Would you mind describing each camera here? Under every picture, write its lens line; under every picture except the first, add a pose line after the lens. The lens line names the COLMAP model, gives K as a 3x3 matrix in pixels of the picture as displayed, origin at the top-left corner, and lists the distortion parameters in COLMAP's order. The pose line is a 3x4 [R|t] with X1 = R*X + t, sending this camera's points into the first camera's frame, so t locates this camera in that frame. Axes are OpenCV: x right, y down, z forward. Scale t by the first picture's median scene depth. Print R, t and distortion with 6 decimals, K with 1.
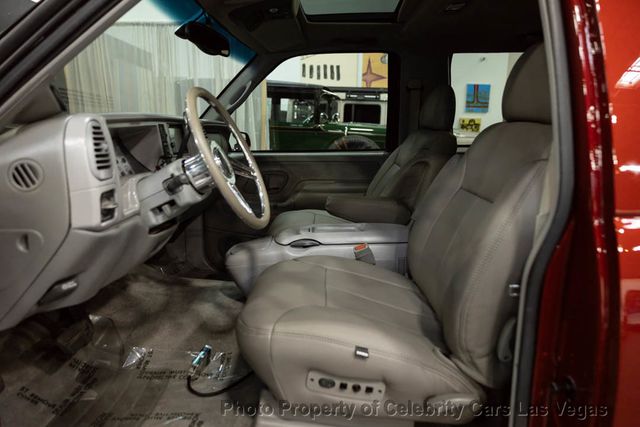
lens RADIAL K [[455.0, 0, 328.6], [0, 455.0, 212.5], [0, 0, 1]] dist [0.012273, -0.008590]
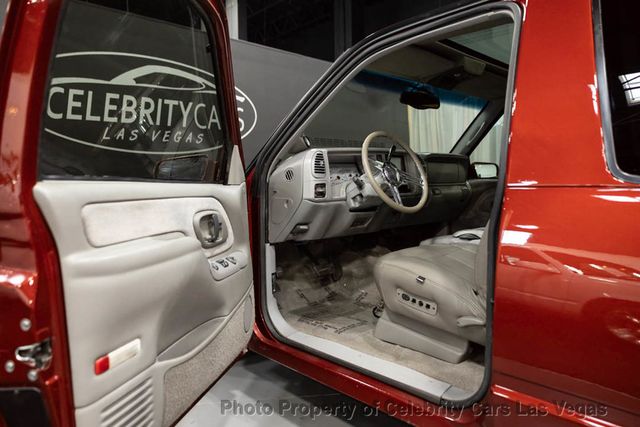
lens RADIAL K [[455.0, 0, 321.2], [0, 455.0, 212.1], [0, 0, 1]] dist [0.012273, -0.008590]
pose [[0.711330, 0.039265, -0.701760, 0.749074], [-0.109567, 0.992427, -0.055533, 0.149622], [0.694265, 0.116392, 0.710246, -0.359682]]
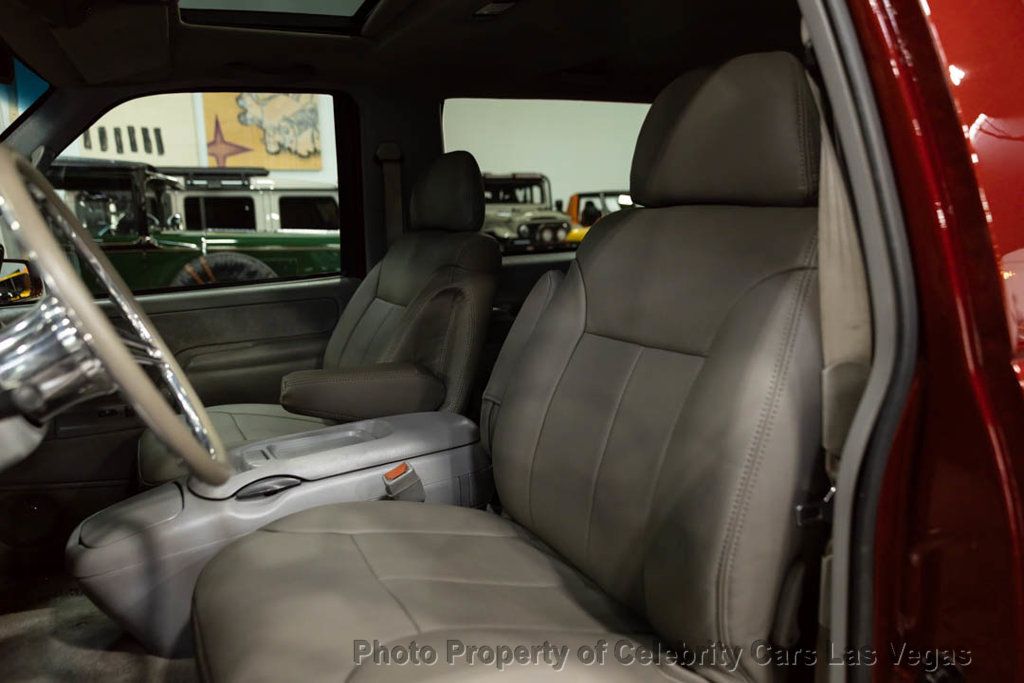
lens RADIAL K [[728.1, 0, 491.6], [0, 728.1, 342.0], [0, 0, 1]] dist [0.012273, -0.008590]
pose [[0.888670, -0.118519, 0.442967, -0.217541], [0.134327, 0.990927, -0.004355, -0.059474], [-0.438432, 0.063373, 0.896527, 0.302727]]
